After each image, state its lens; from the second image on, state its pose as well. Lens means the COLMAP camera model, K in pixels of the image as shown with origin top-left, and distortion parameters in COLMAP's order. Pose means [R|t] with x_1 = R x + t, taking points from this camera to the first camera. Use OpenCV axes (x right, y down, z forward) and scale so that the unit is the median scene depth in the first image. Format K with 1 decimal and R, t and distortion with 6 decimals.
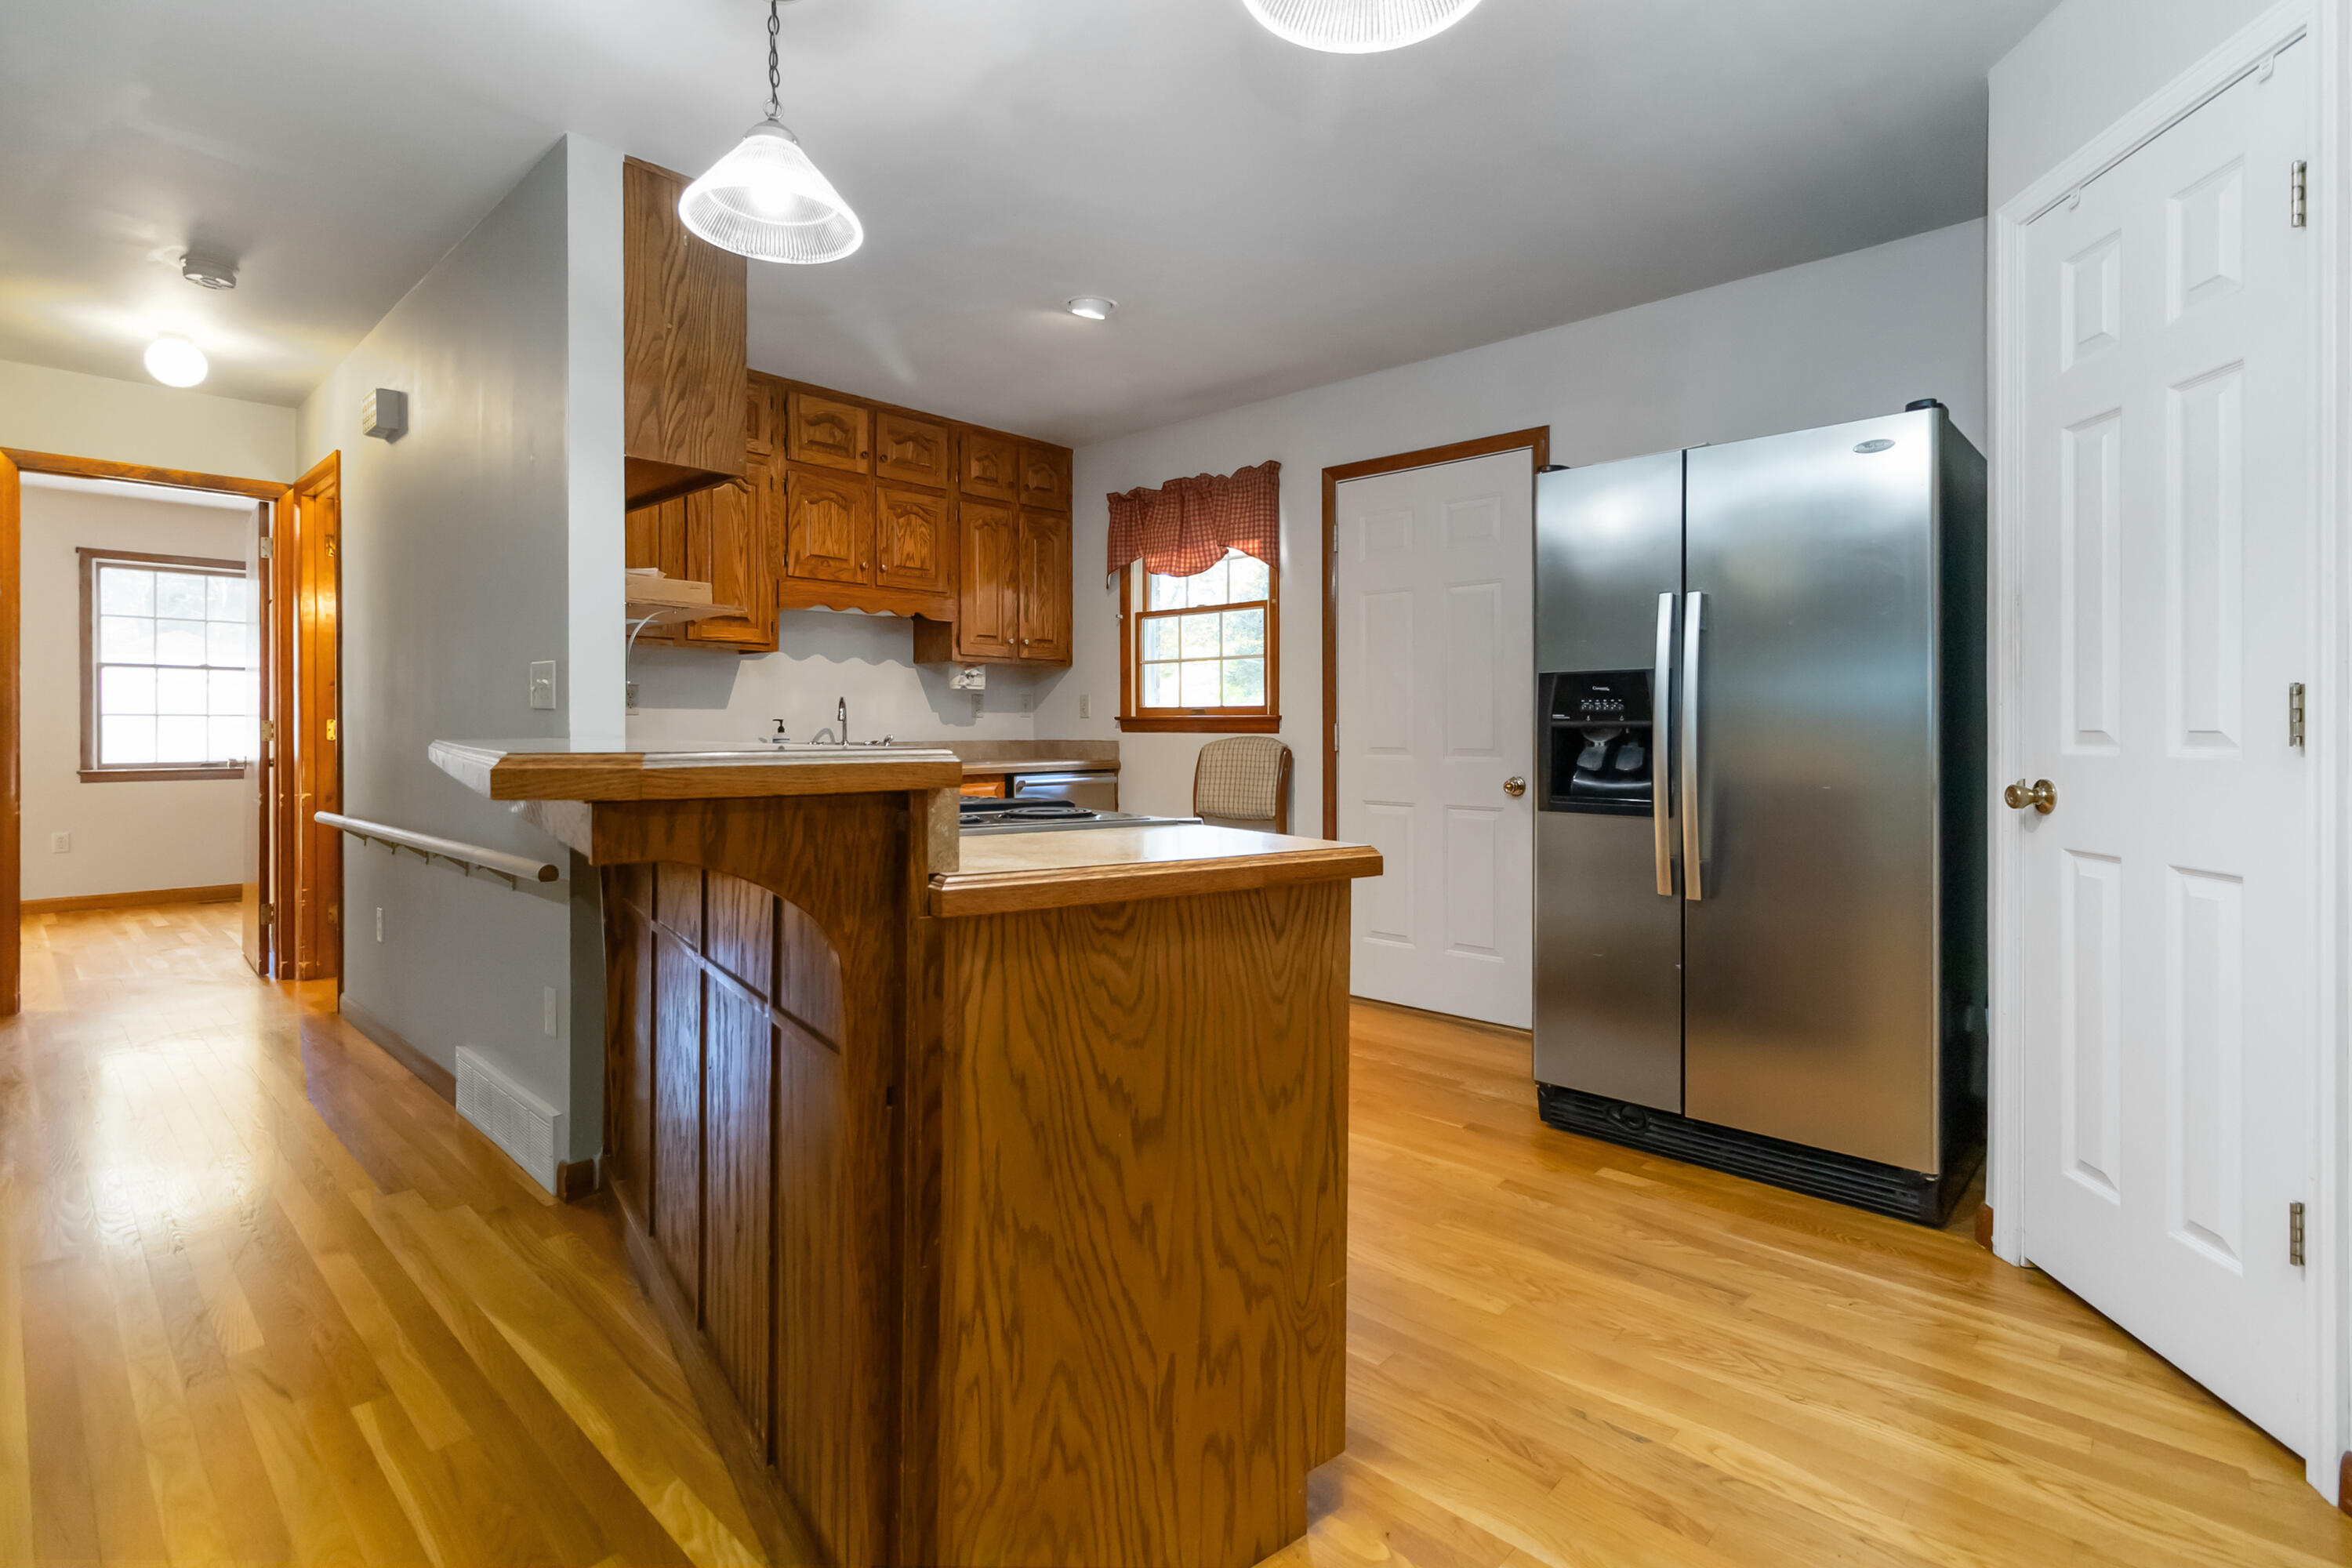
lens RADIAL K [[1098.5, 0, 1179.8], [0, 1098.5, 728.2], [0, 0, 1]] dist [0.001414, 0.000090]
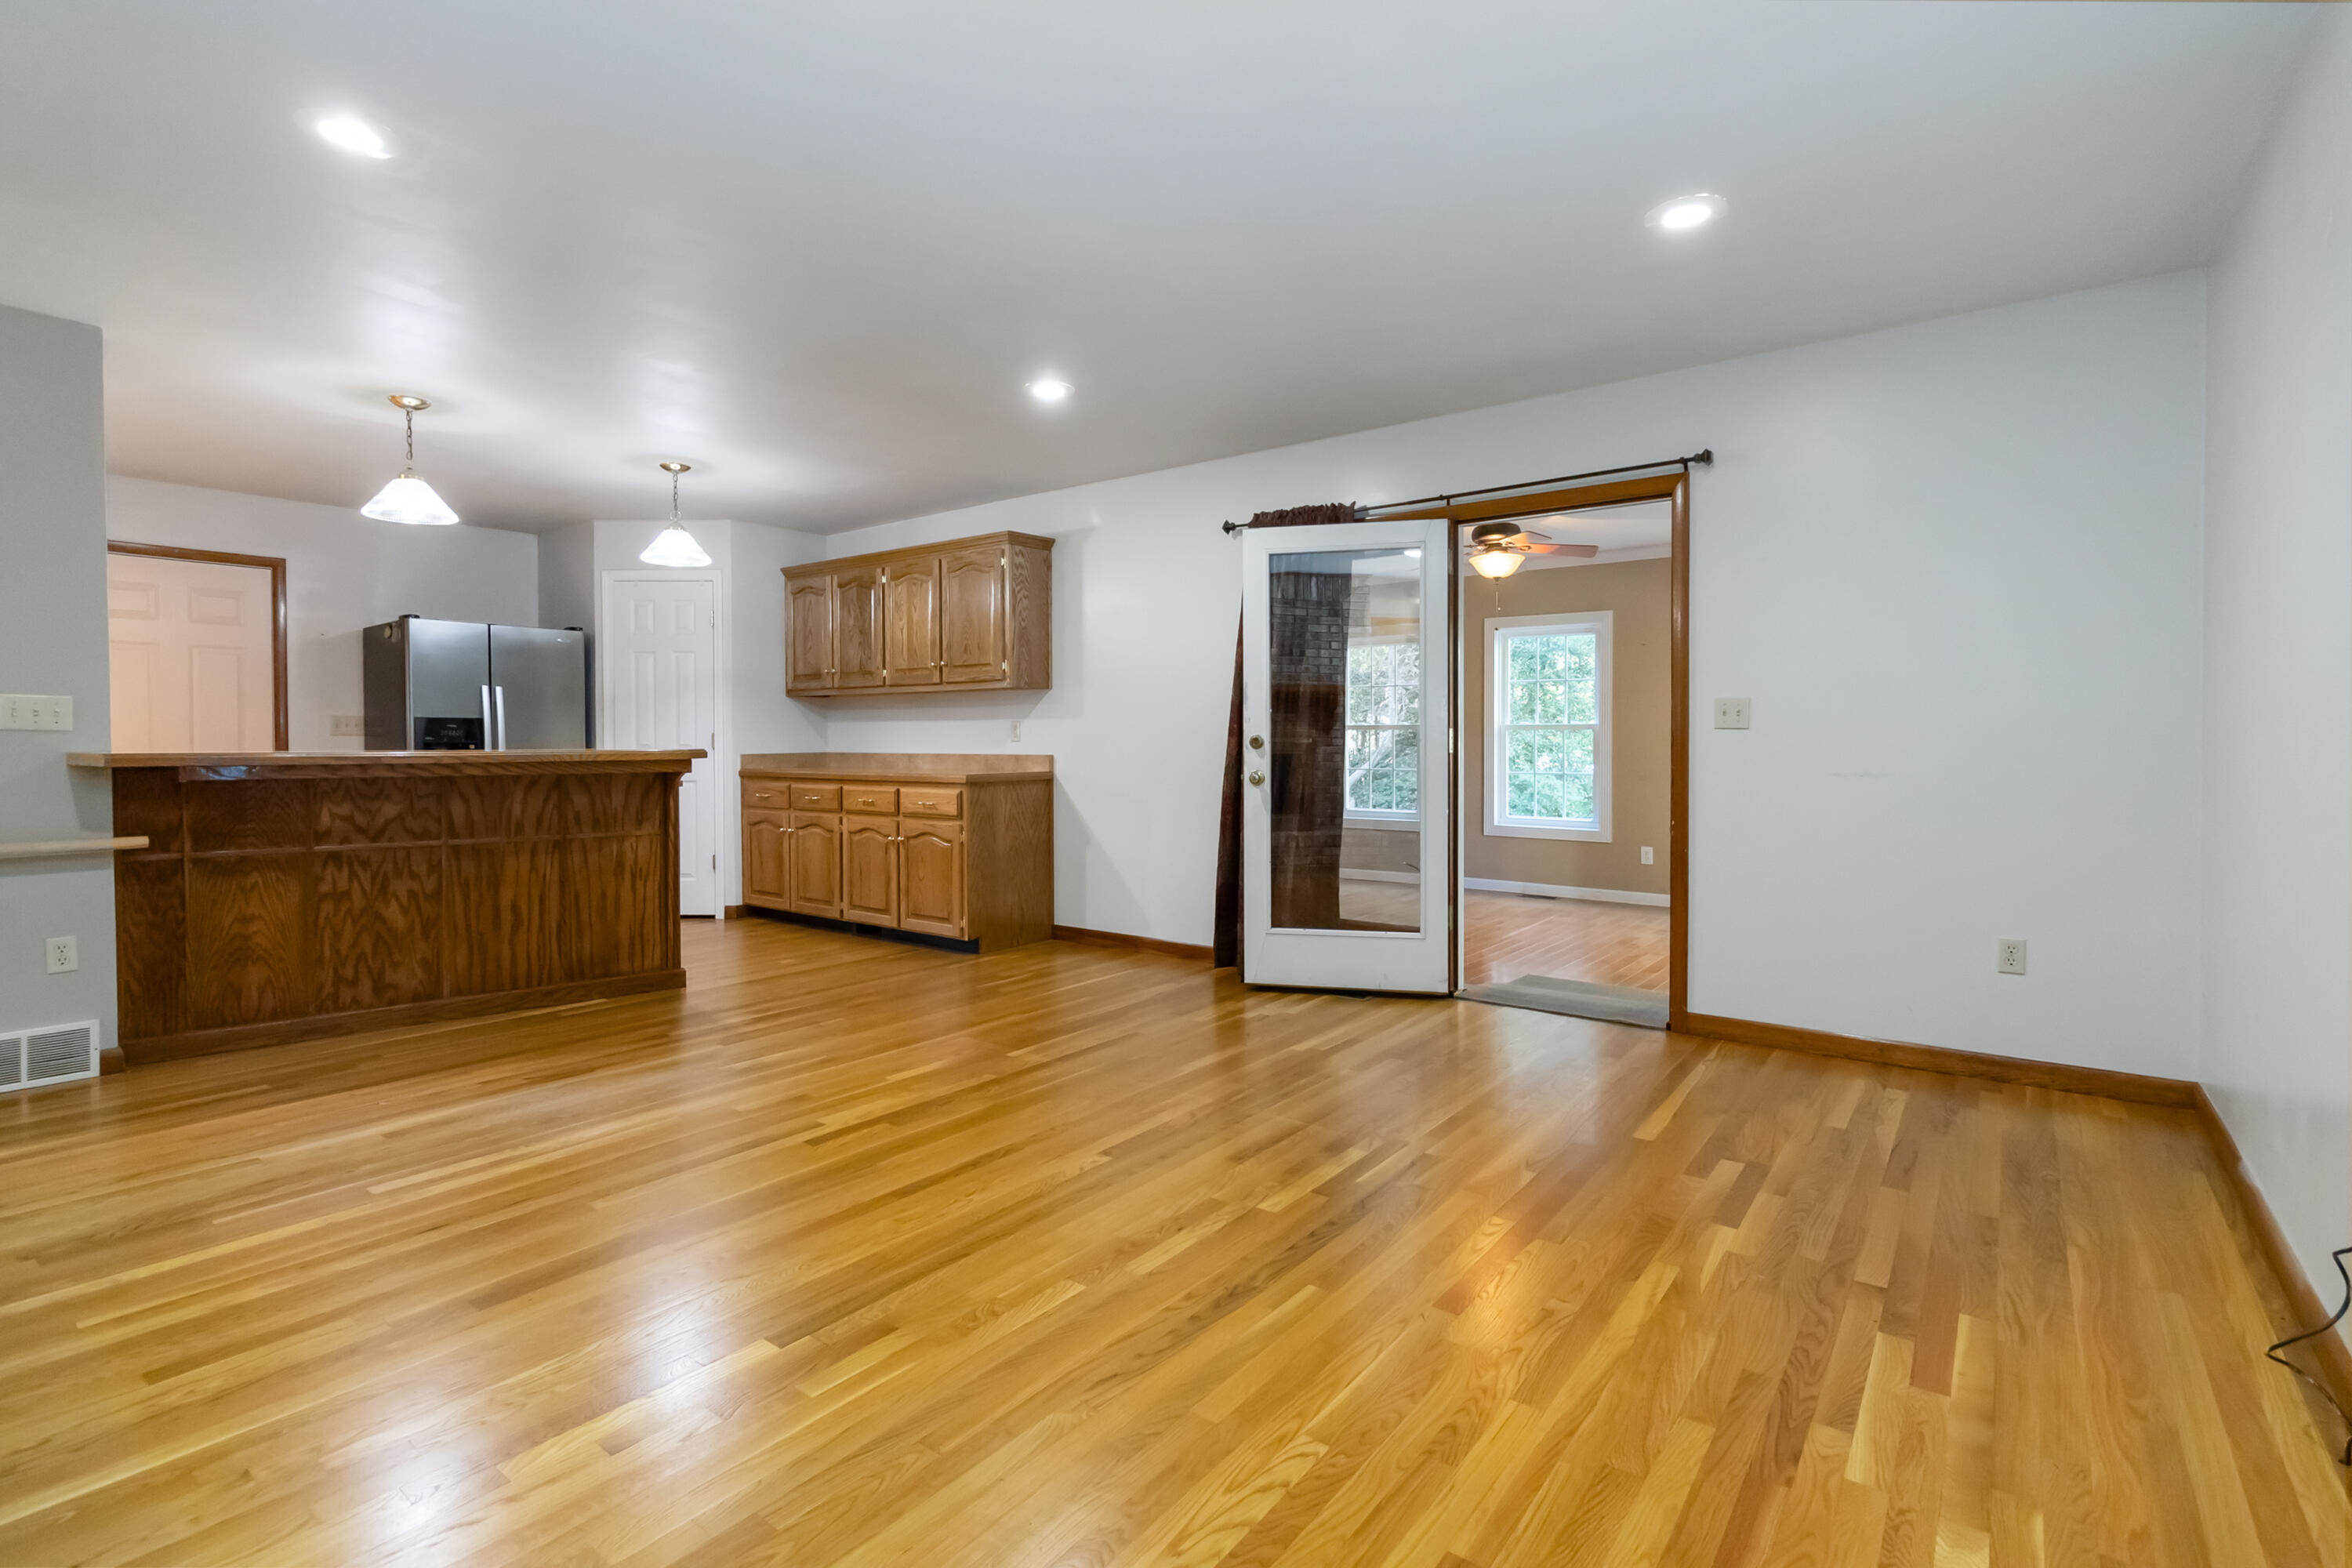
lens RADIAL K [[1089.0, 0, 1182.5], [0, 1089.0, 757.6], [0, 0, 1]] dist [0.000927, -0.000075]
pose [[-0.091550, -0.013540, 0.995708, -1.370199], [0.003467, 0.999897, 0.013916, 0.000495], [-0.995794, 0.004726, -0.091494, -0.177654]]
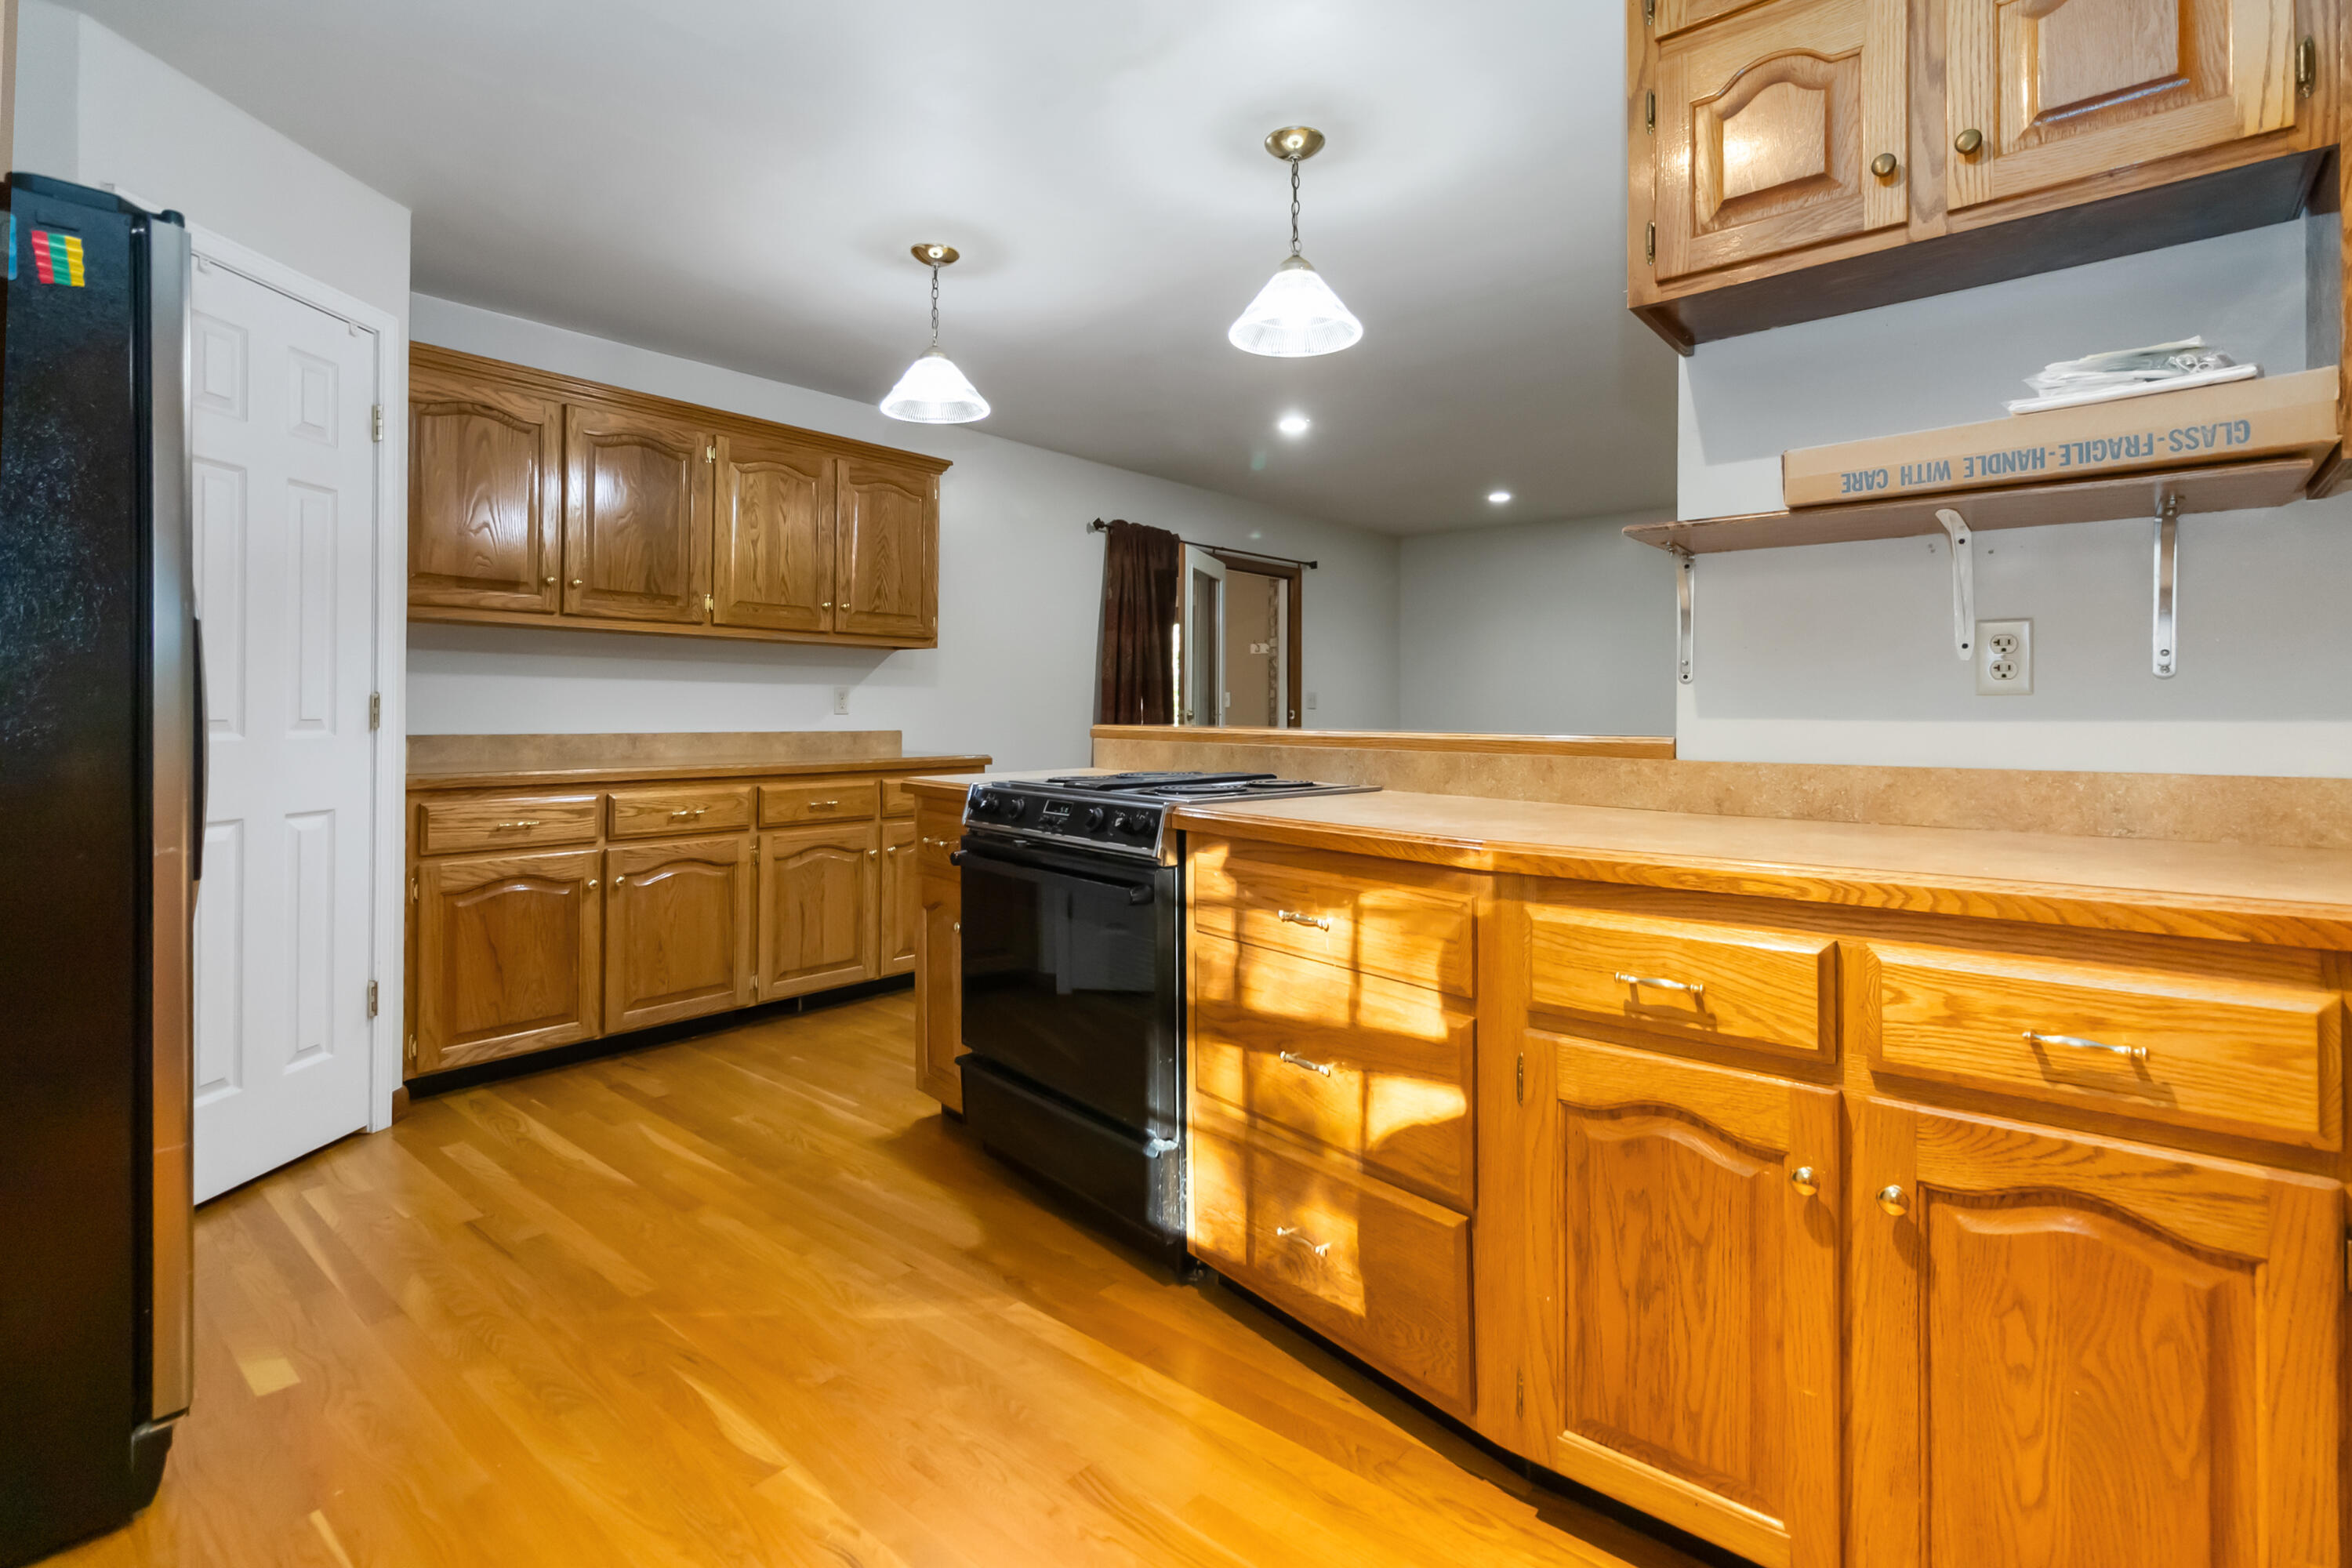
lens RADIAL K [[1107.7, 0, 1167.0], [0, 1107.7, 711.5], [0, 0, 1]] dist [0.002126, 0.000491]
pose [[-0.999333, -0.000987, -0.036515, -0.082607], [-0.000992, 1.000000, 0.000118, -0.005400], [0.036515, 0.000154, -0.999333, 1.170685]]
